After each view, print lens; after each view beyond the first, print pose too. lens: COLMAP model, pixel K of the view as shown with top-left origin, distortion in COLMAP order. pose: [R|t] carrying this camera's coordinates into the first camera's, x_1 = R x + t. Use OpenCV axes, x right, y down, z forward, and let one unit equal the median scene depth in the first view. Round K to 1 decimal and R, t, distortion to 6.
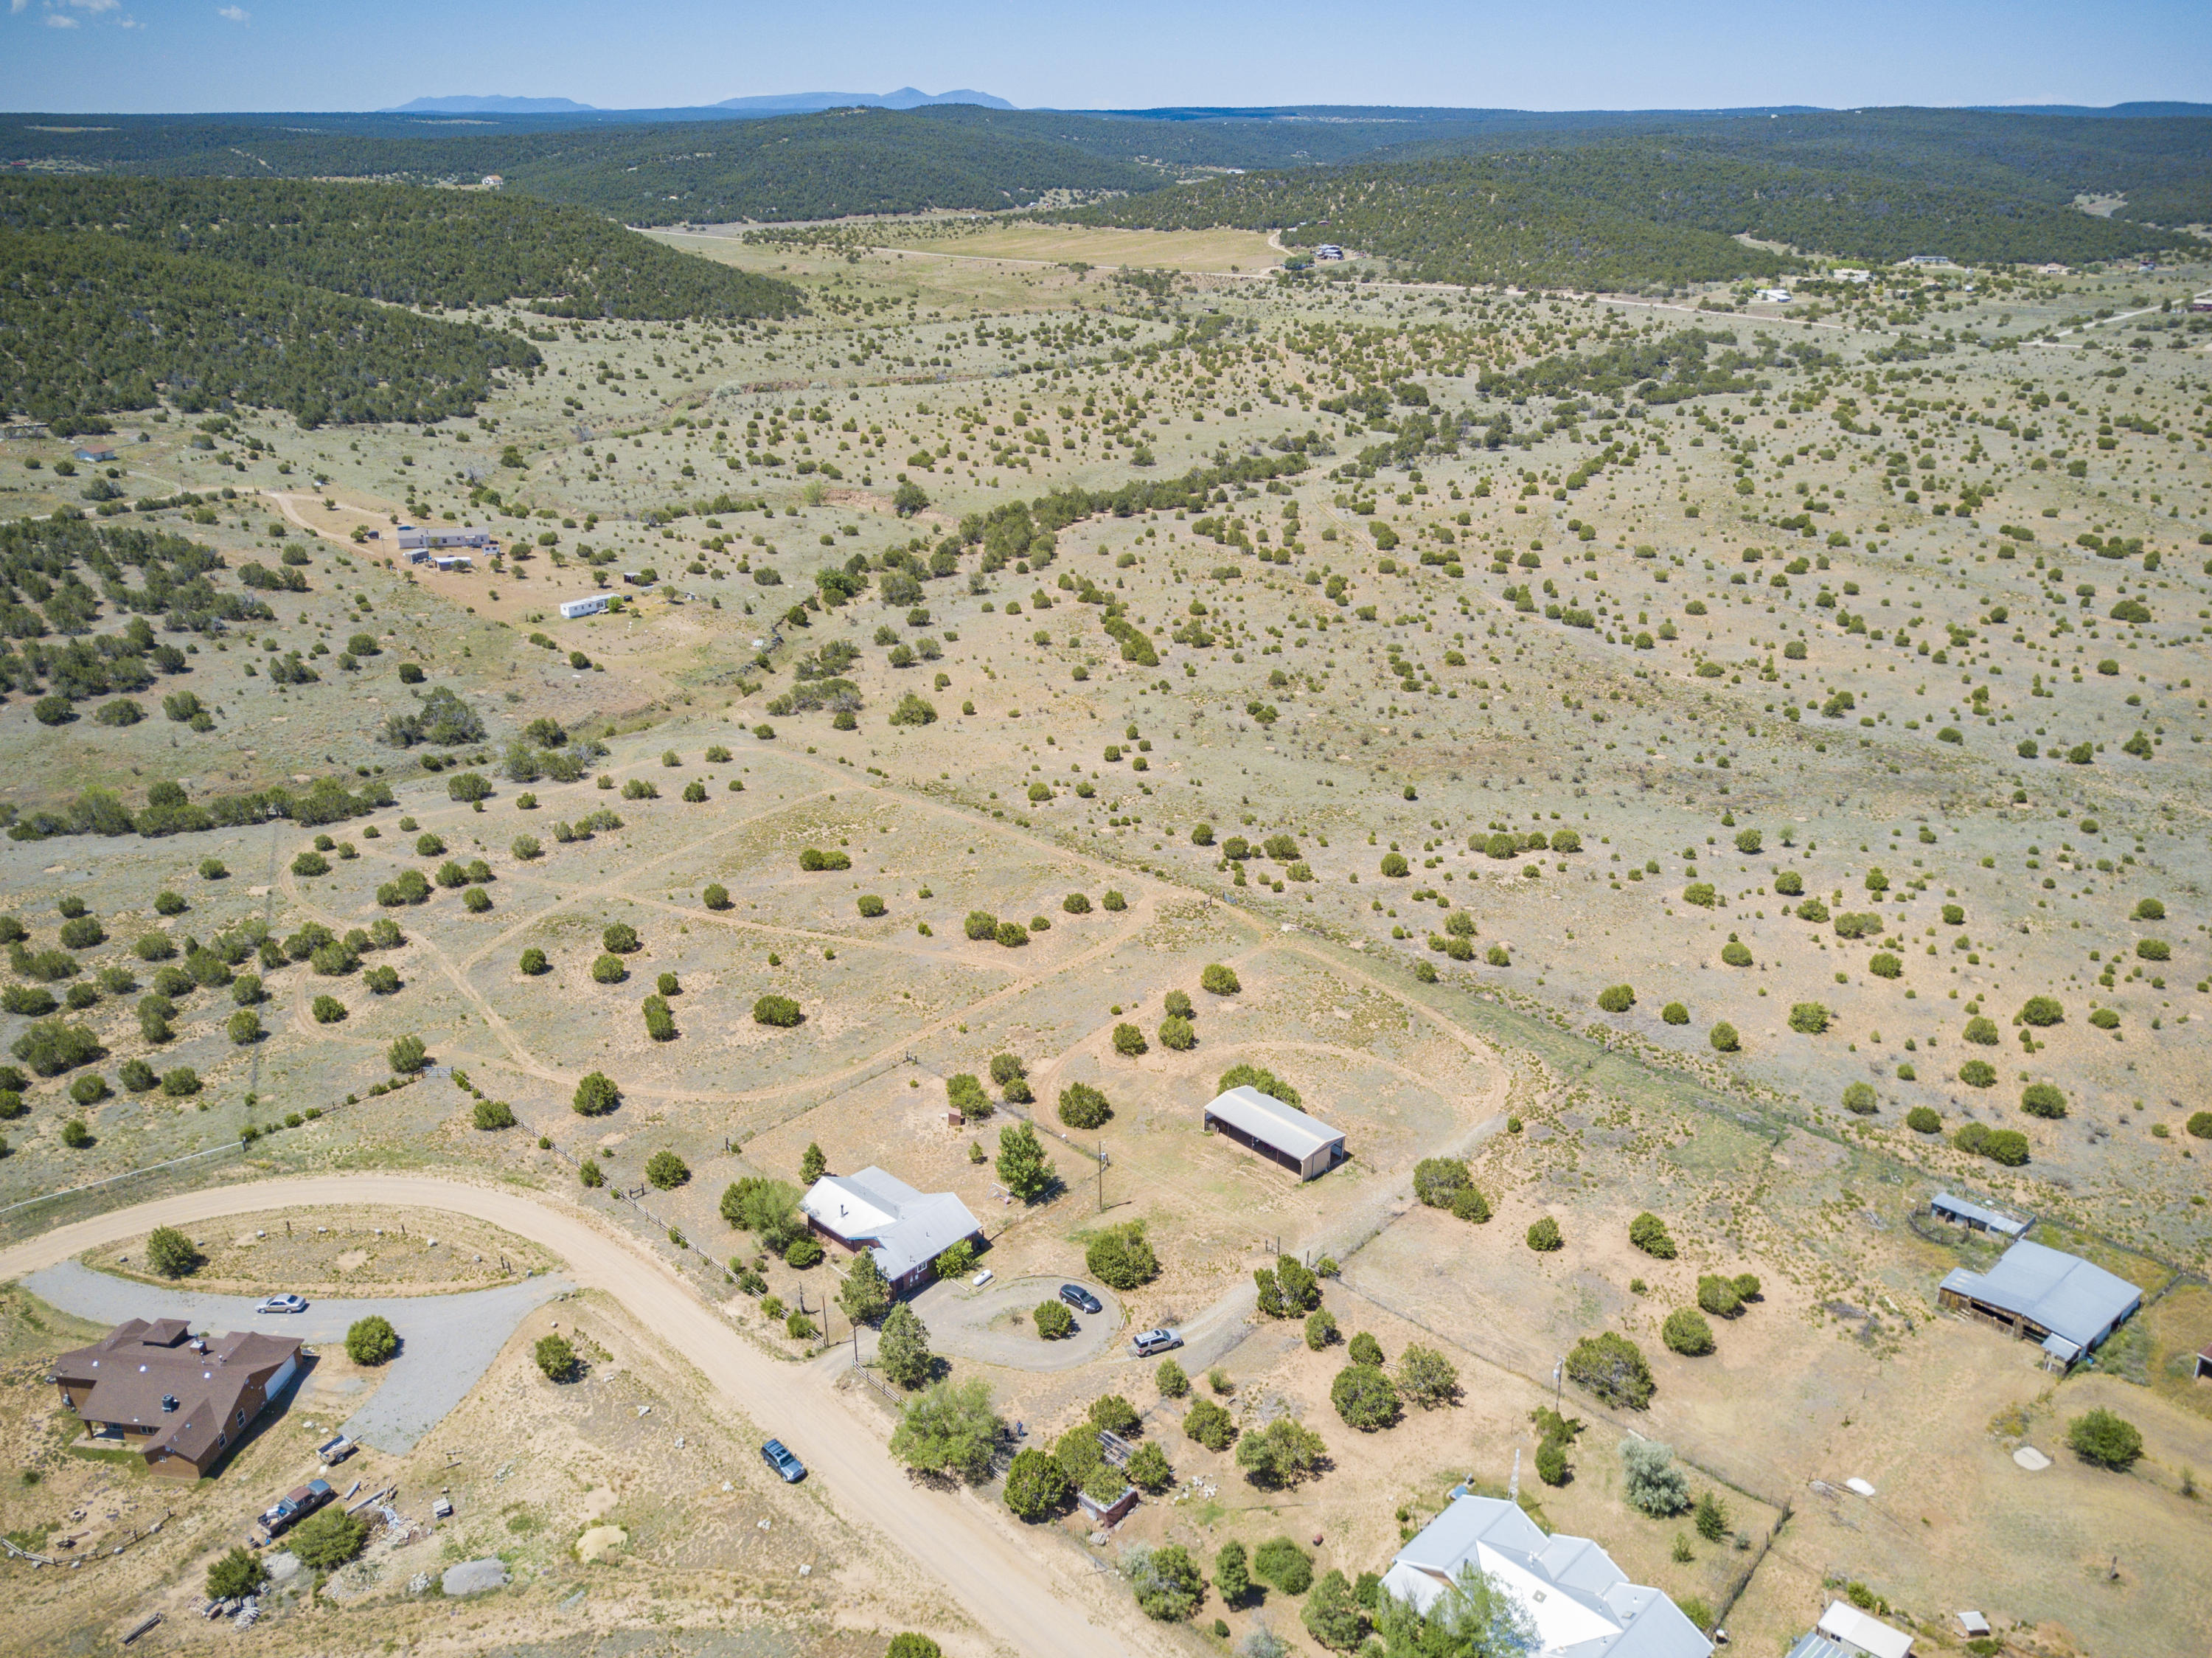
lens RADIAL K [[1707.6, 0, 1104.9], [0, 1707.6, 833.3], [0, 0, 1]] dist [0.005410, 0.003847]
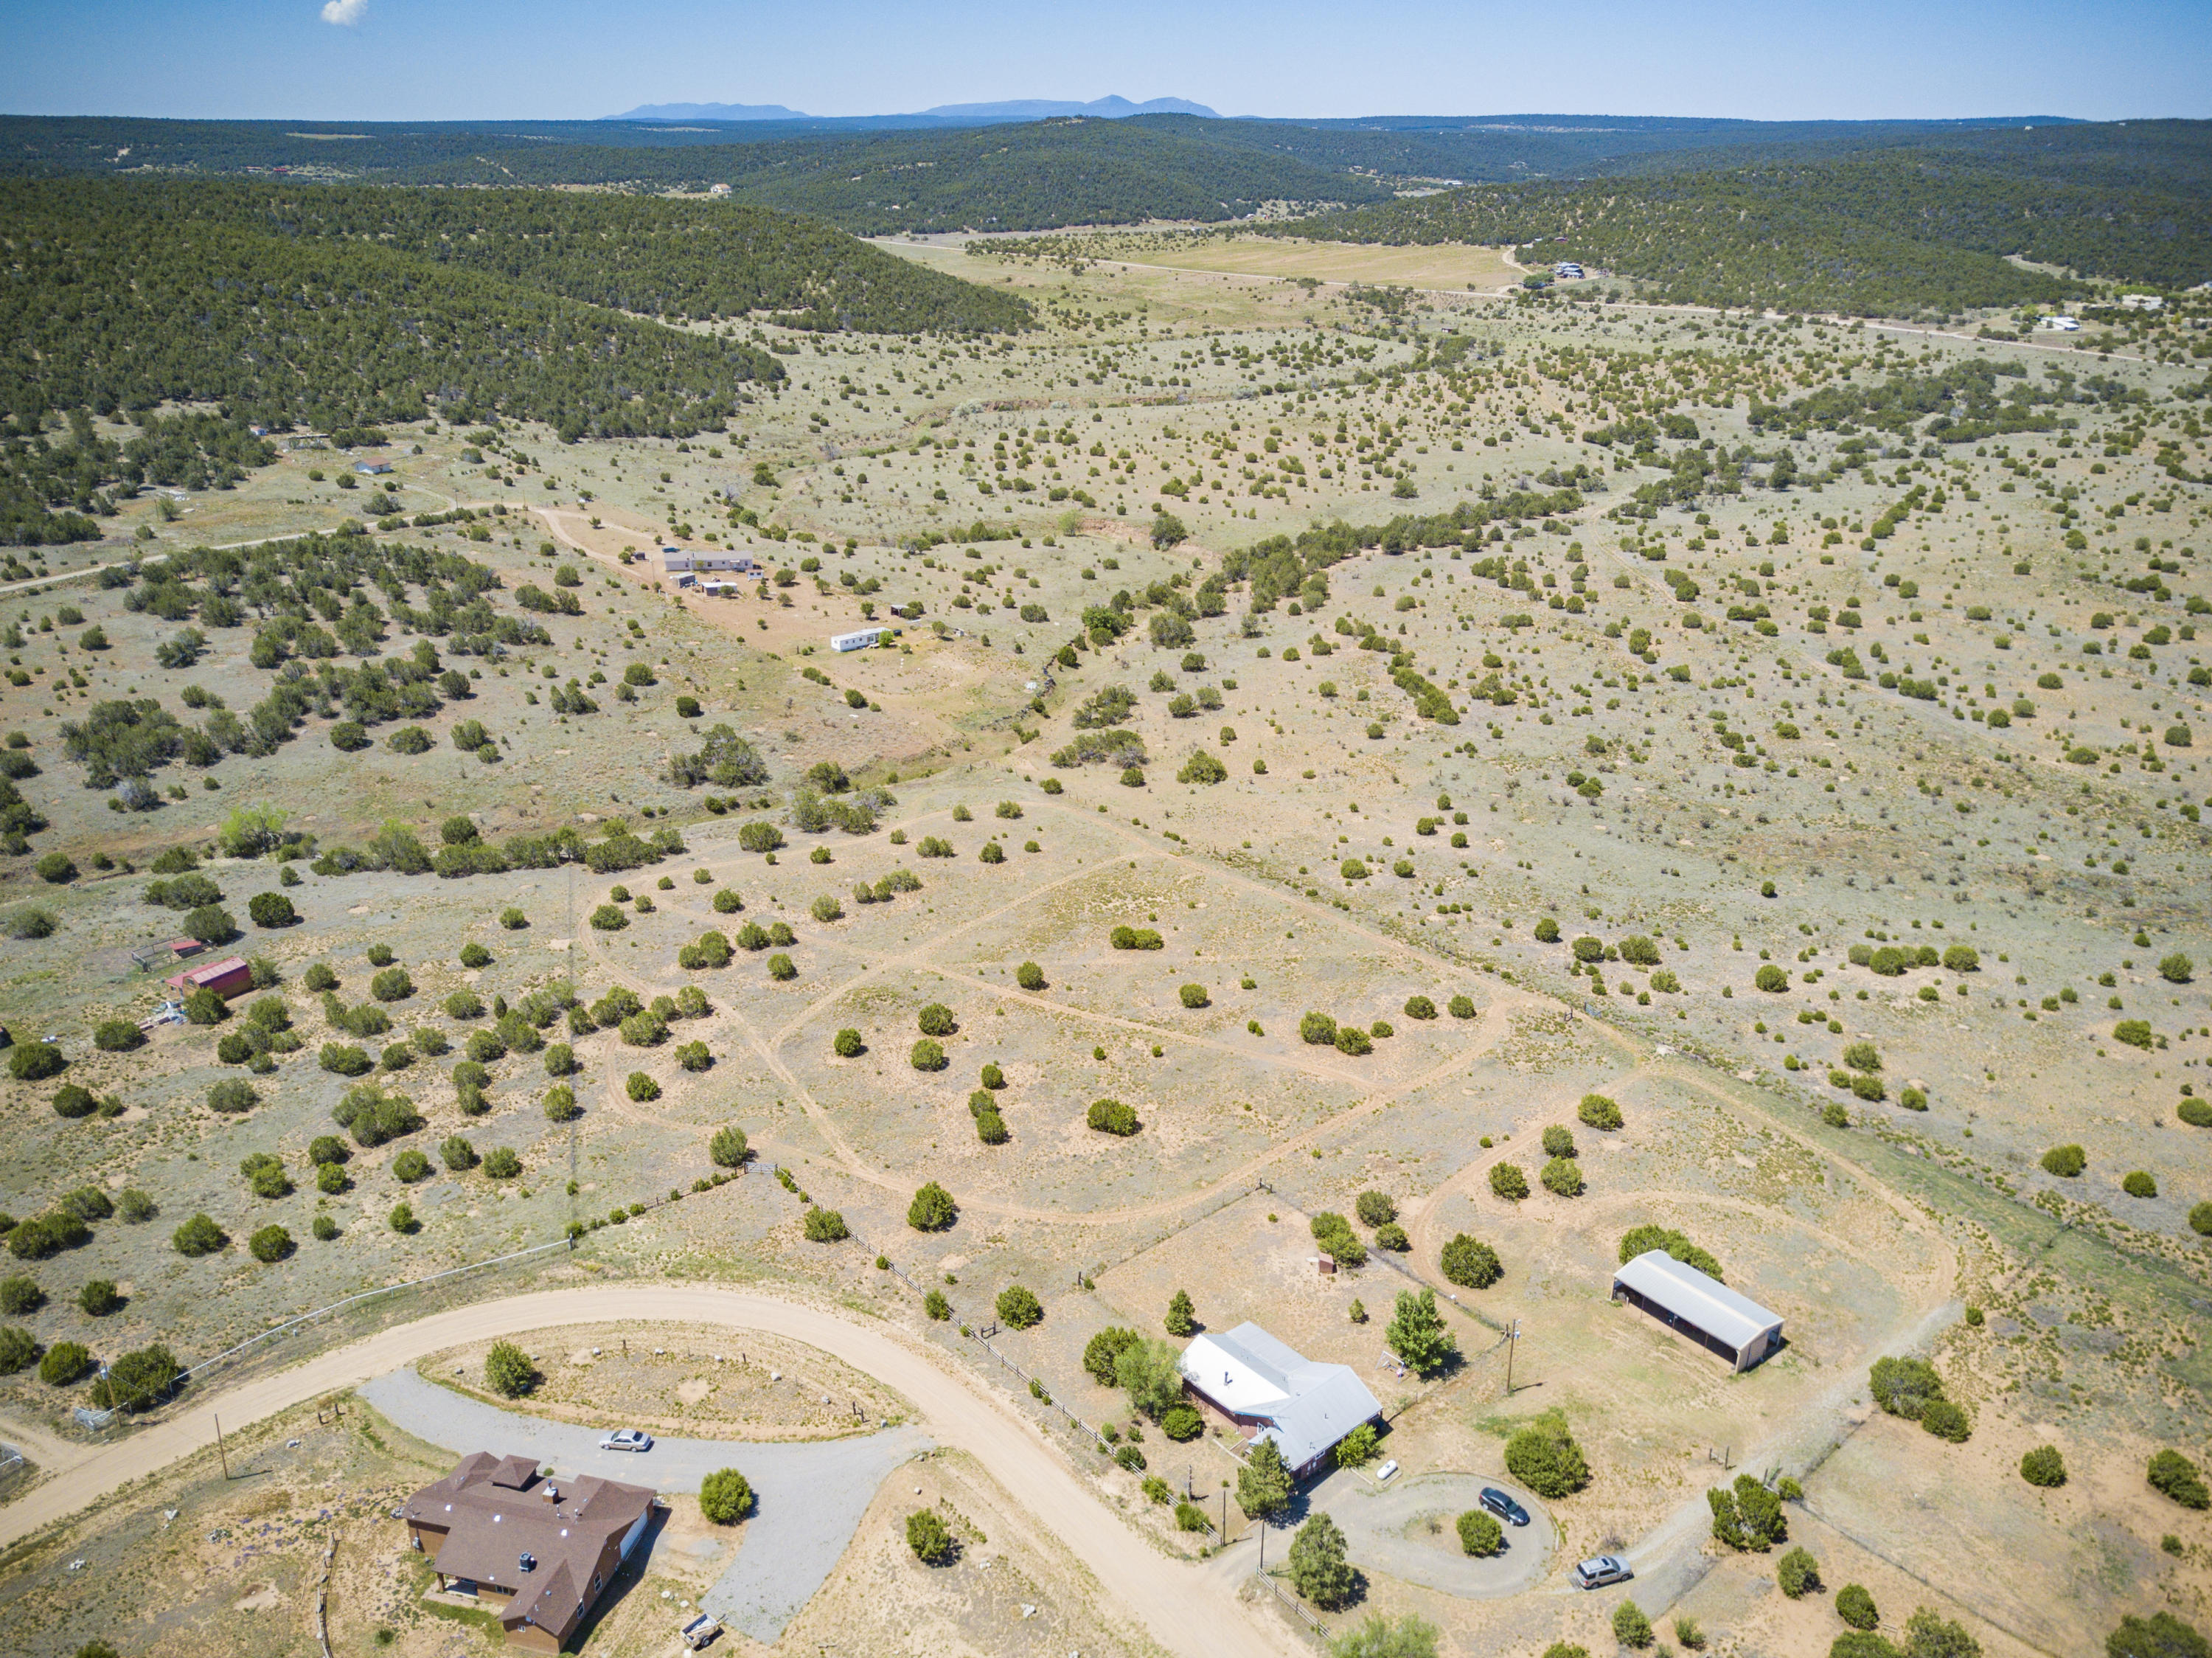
lens RADIAL K [[1717.6, 0, 1110.6], [0, 1717.6, 834.7], [0, 0, 1]] dist [-0.003409, 0.010676]
pose [[0.994268, 0.043292, -0.097764, -0.056026], [-0.043781, 0.999037, -0.002856, -0.024022], [0.097546, 0.007120, 0.995206, 0.037944]]
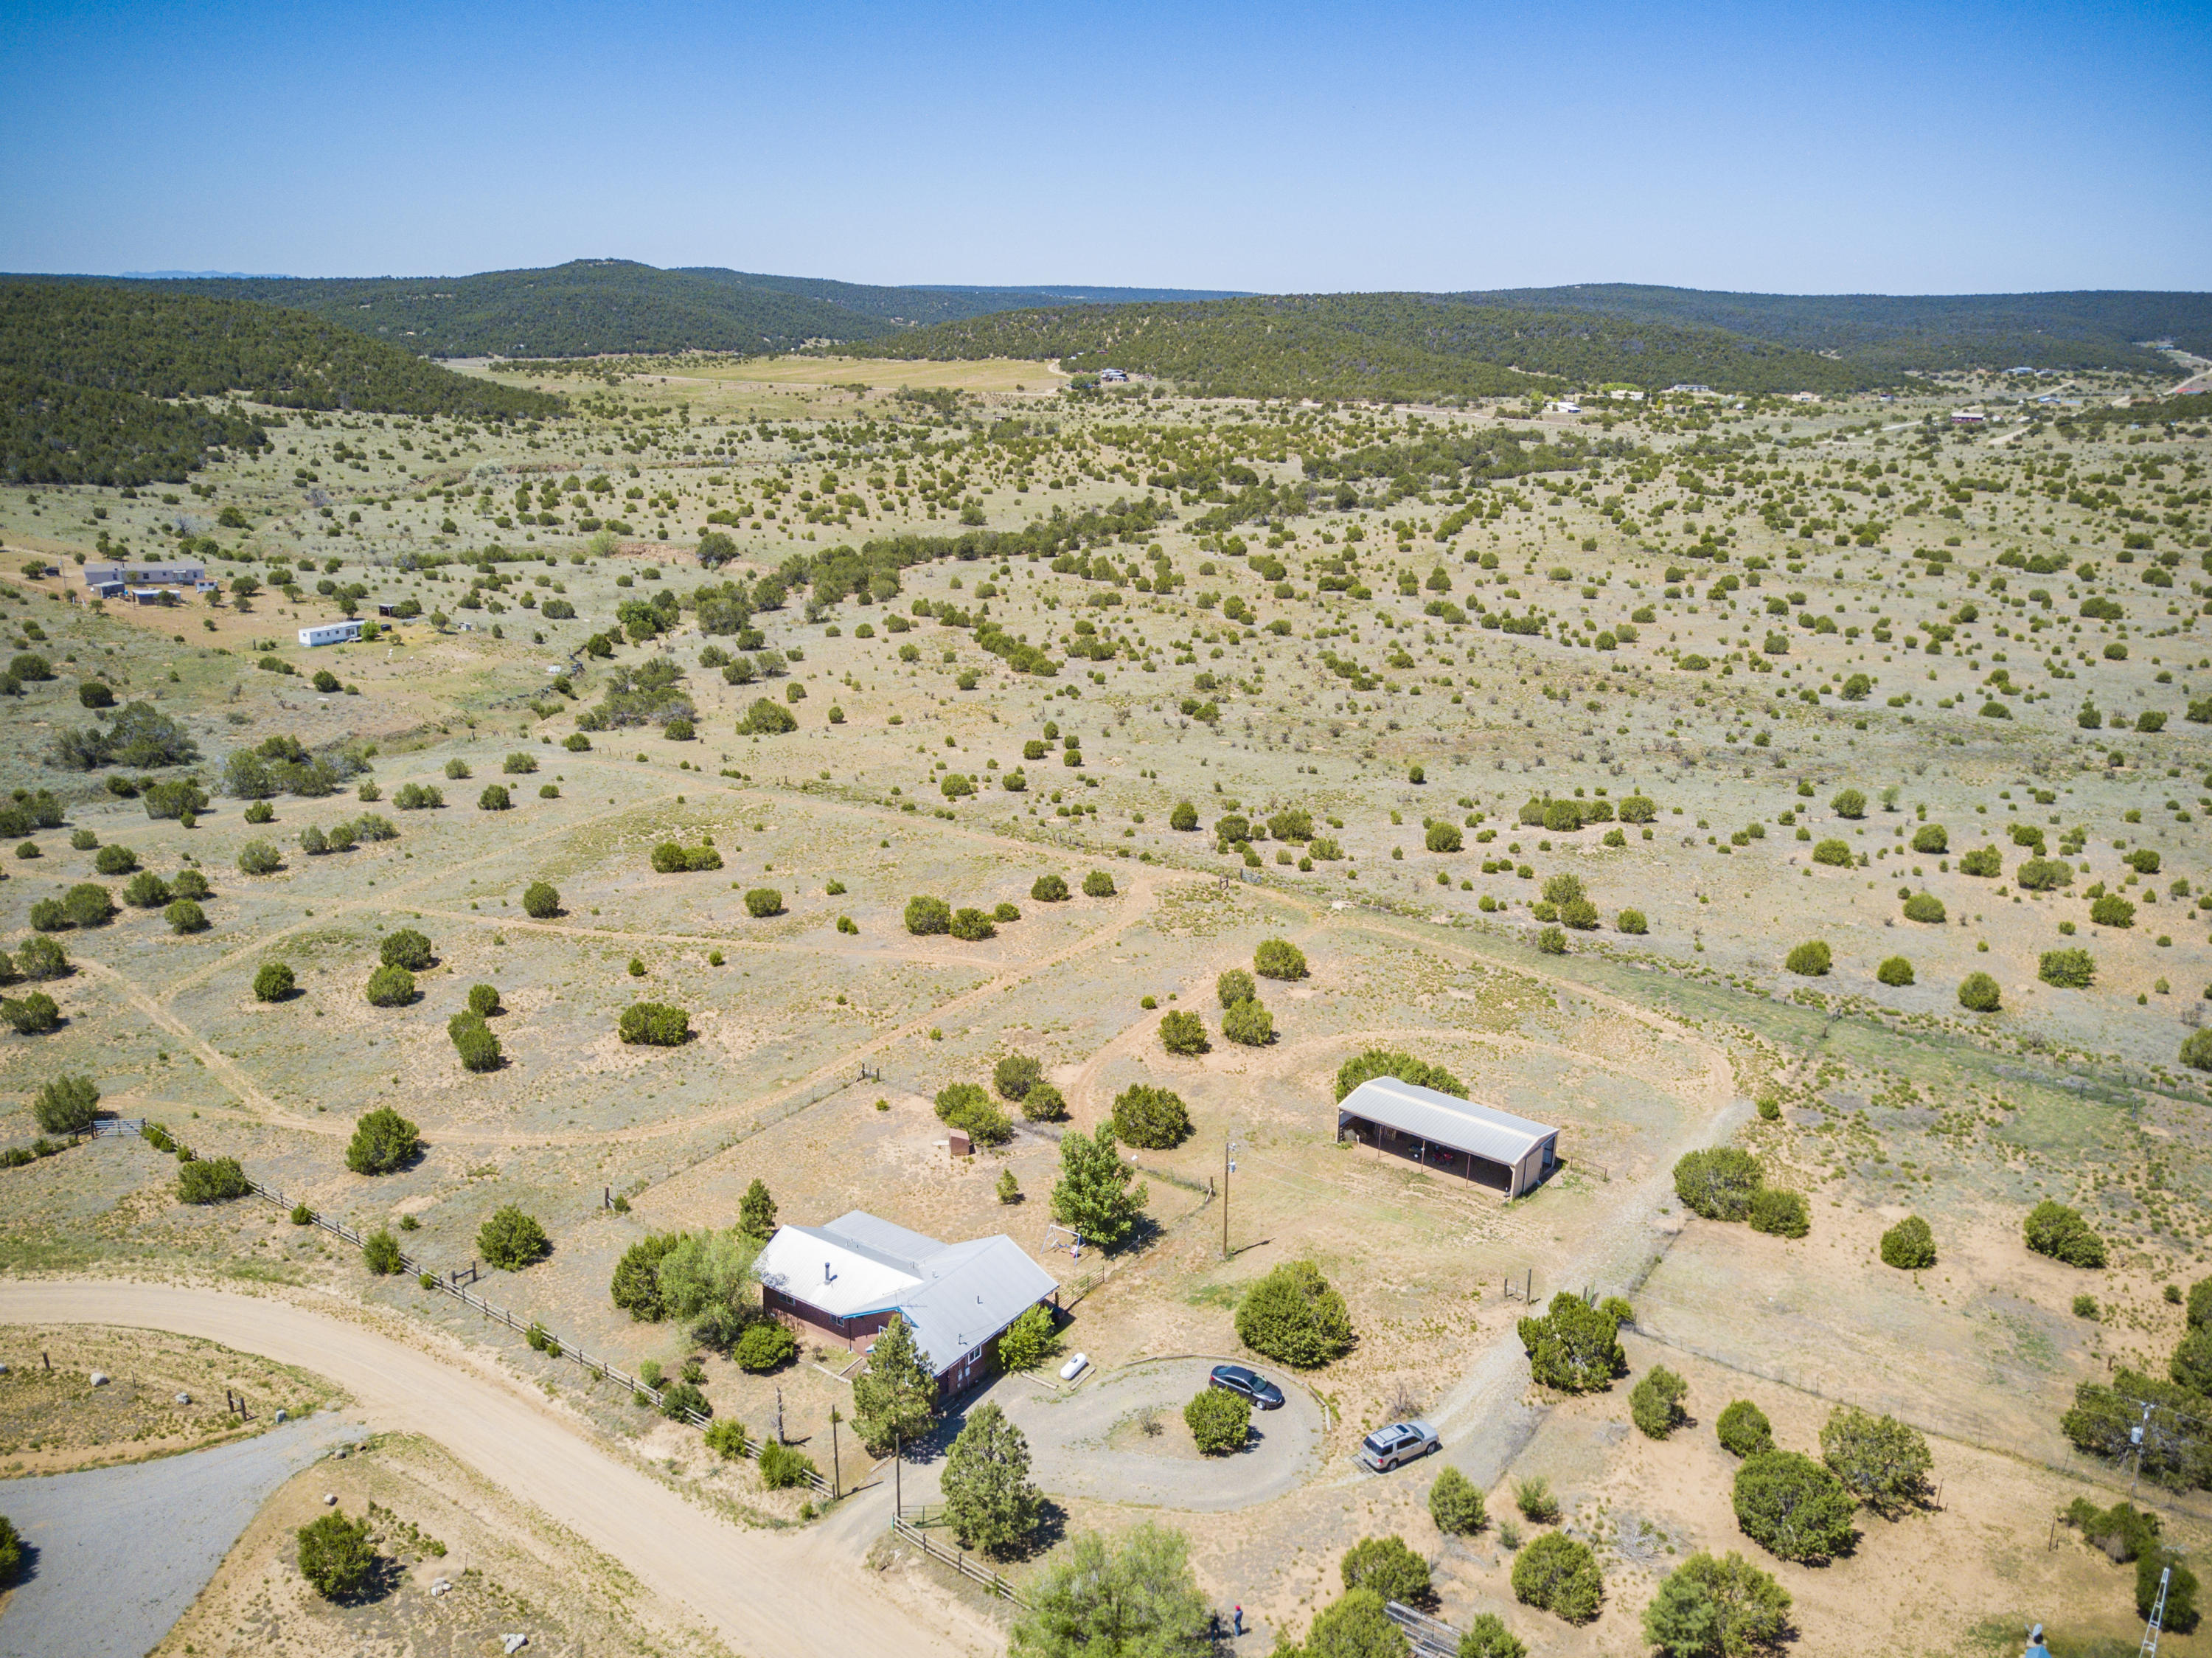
lens RADIAL K [[1737.2, 0, 1099.5], [0, 1737.2, 824.4], [0, 0, 1]] dist [0.003056, 0.008896]
pose [[0.990594, -0.027556, 0.134030, -0.055285], [0.041324, 0.994022, -0.101054, 0.052475], [-0.130444, 0.105642, 0.985811, 0.148212]]
